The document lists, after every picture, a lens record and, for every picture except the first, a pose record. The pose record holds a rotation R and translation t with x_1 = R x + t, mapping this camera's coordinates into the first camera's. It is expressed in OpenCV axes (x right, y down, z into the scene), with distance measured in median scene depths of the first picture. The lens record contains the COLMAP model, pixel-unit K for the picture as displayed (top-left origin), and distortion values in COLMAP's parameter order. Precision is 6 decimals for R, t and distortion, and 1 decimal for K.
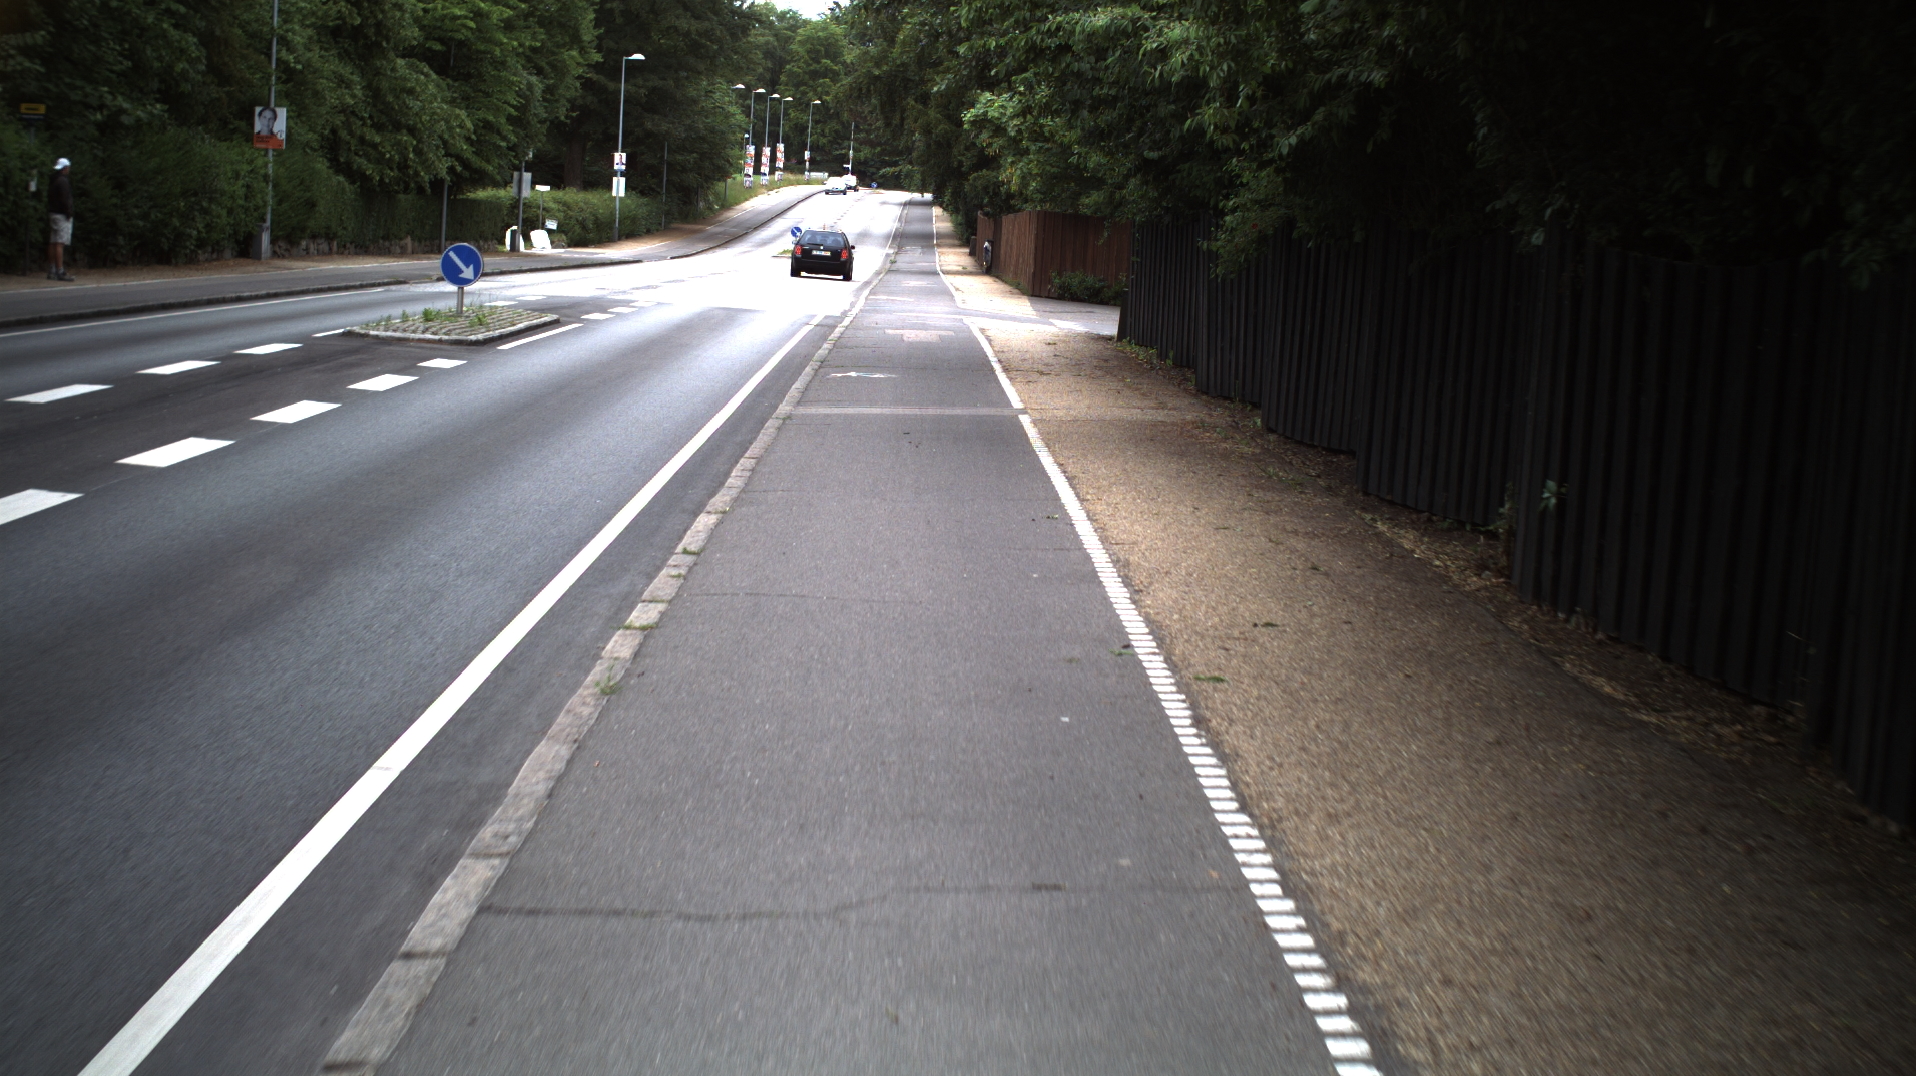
lens RADIAL K [[3482.0, 0, 958.0], [0, 3482.0, 538.0], [0, 0, 1]] dist [-0.345523, 0.507721]
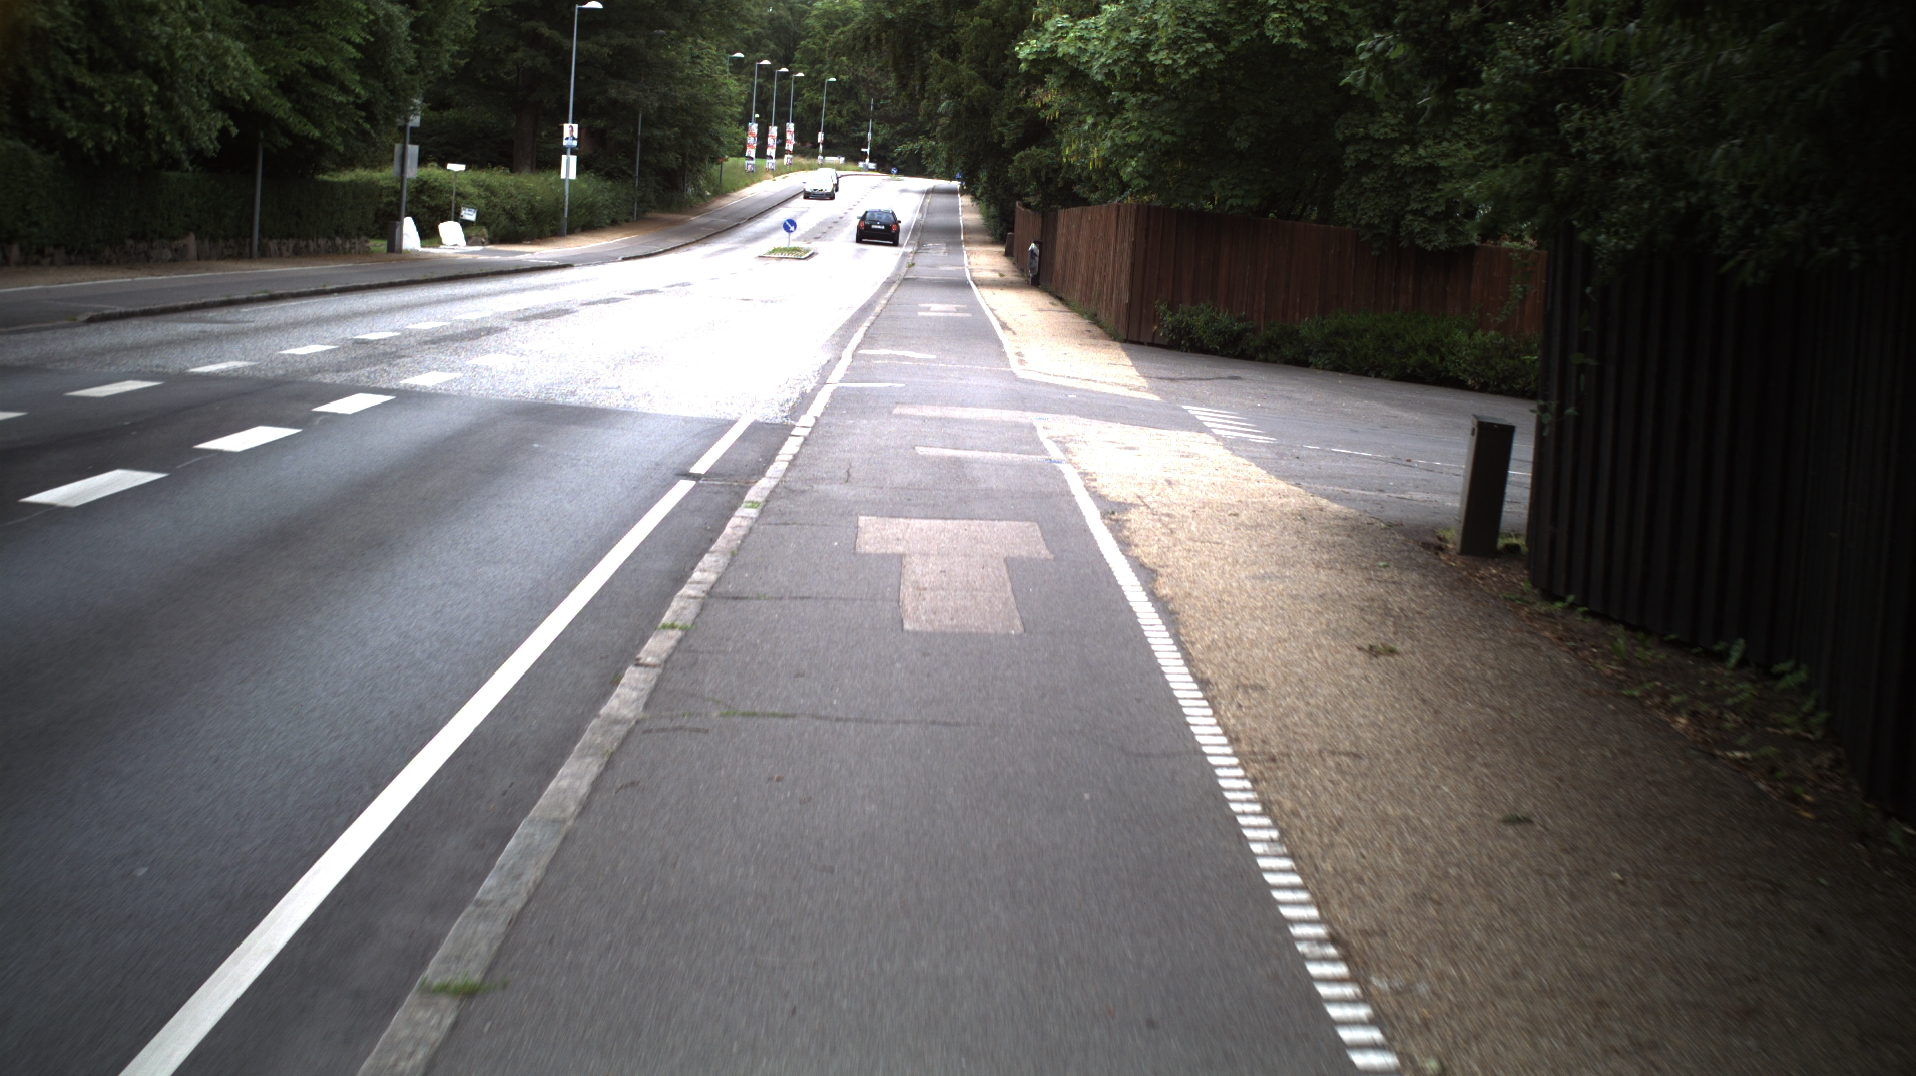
lens RADIAL K [[3482.0, 0, 958.0], [0, 3482.0, 538.0], [0, 0, 1]] dist [-0.345523, 0.507721]
pose [[0.999933, 0.010125, -0.005692, -0.004305], [-0.010106, 0.999943, 0.003301, -0.031658], [0.005725, -0.003244, 0.999978, 0.329714]]
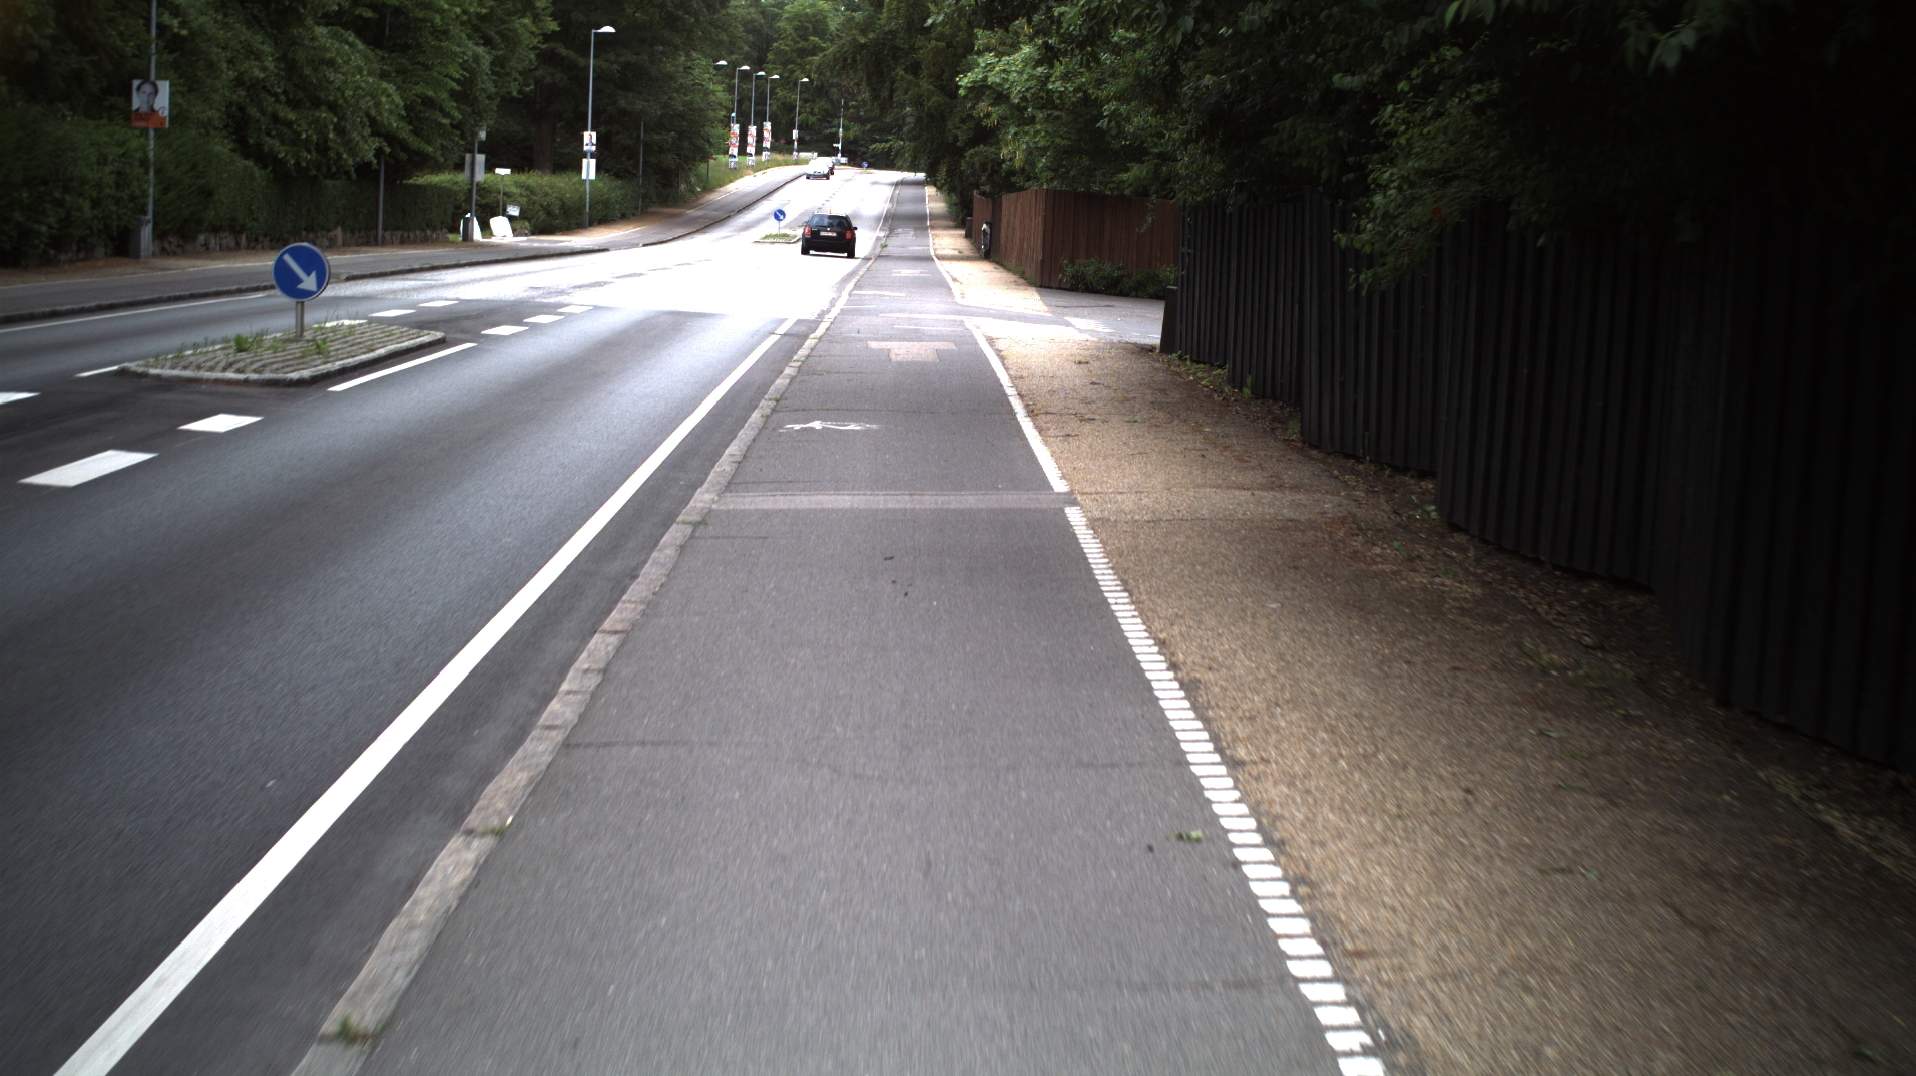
lens RADIAL K [[3482.0, 0, 958.0], [0, 3482.0, 538.0], [0, 0, 1]] dist [-0.345523, 0.507721]
pose [[0.999929, -0.011921, 0.000933, -0.000913], [0.011915, 0.999911, 0.005967, -0.010463], [-0.001004, -0.005956, 0.999982, 0.109956]]
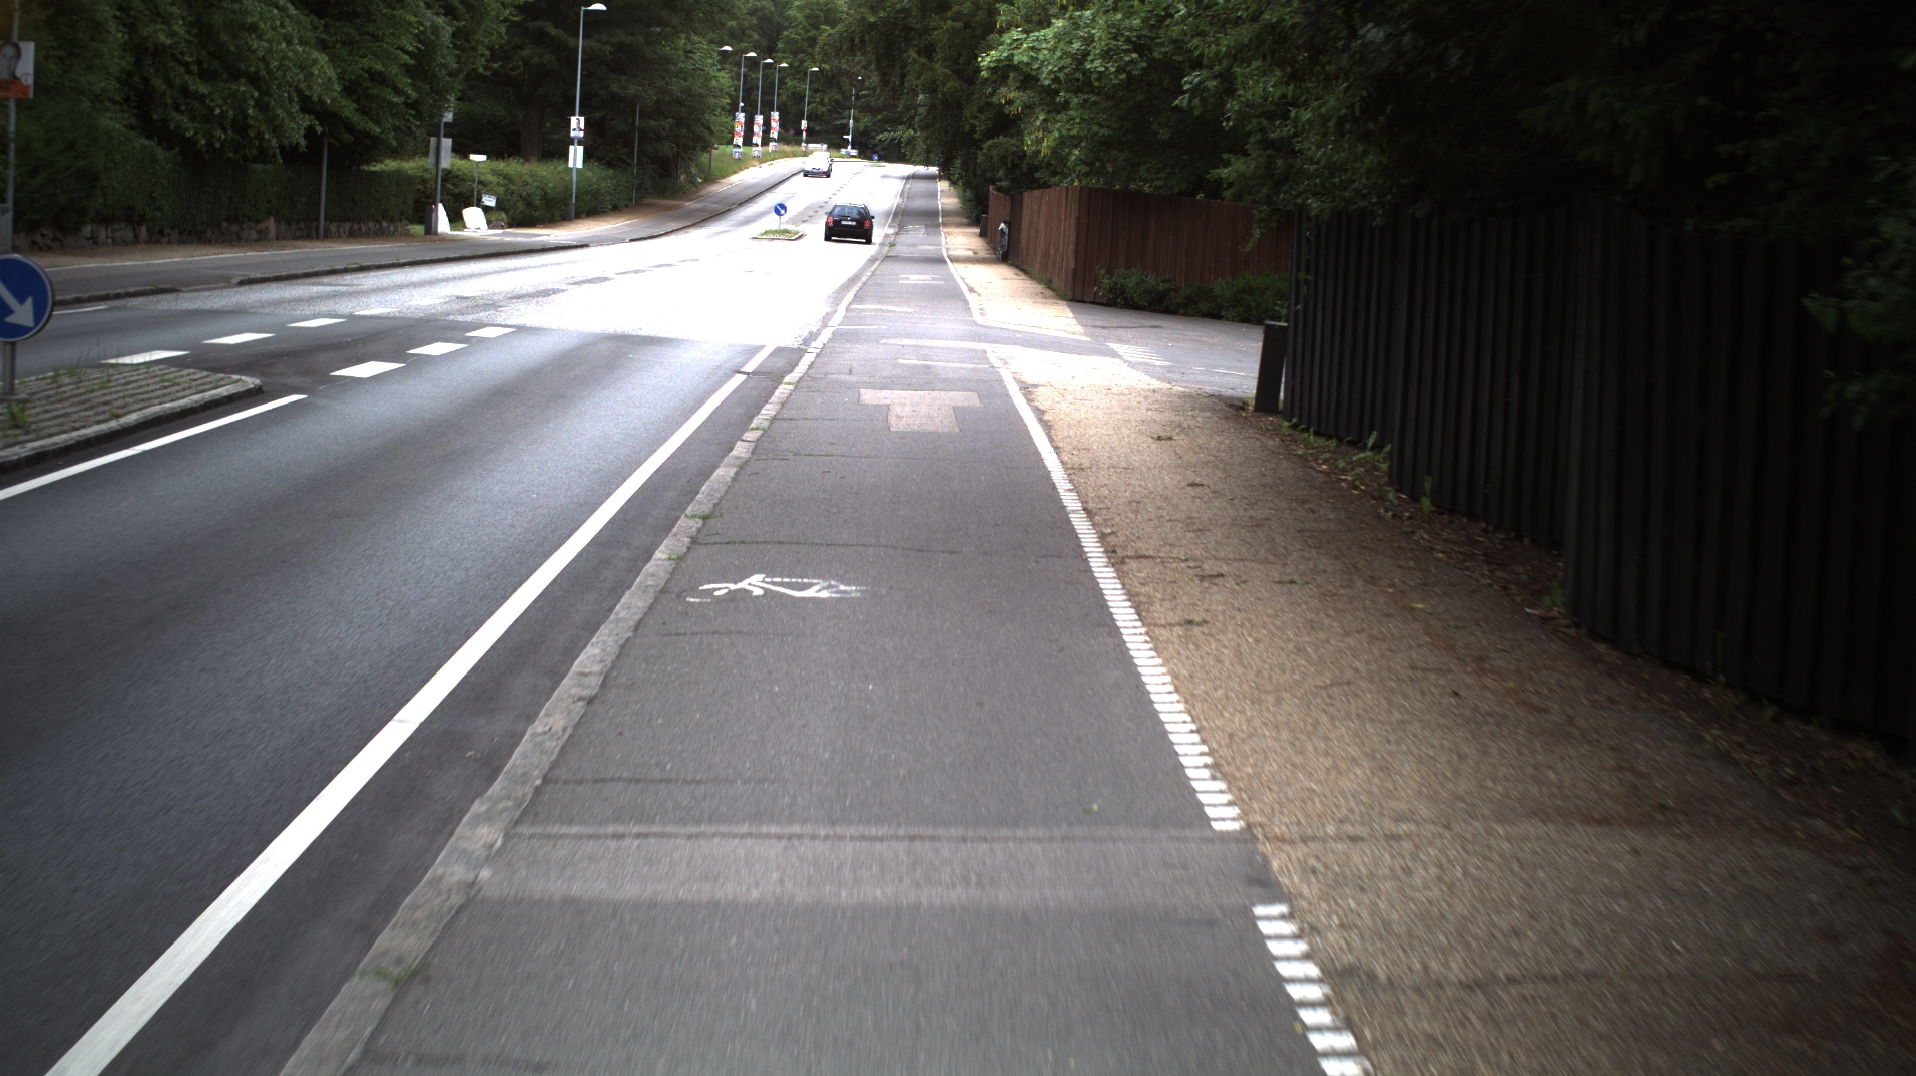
lens RADIAL K [[3482.0, 0, 958.0], [0, 3482.0, 538.0], [0, 0, 1]] dist [-0.345523, 0.507721]
pose [[0.999994, 0.003204, -0.000884, -0.002132], [-0.003197, 0.999967, 0.007491, -0.021072], [0.000908, -0.007489, 0.999972, 0.220154]]
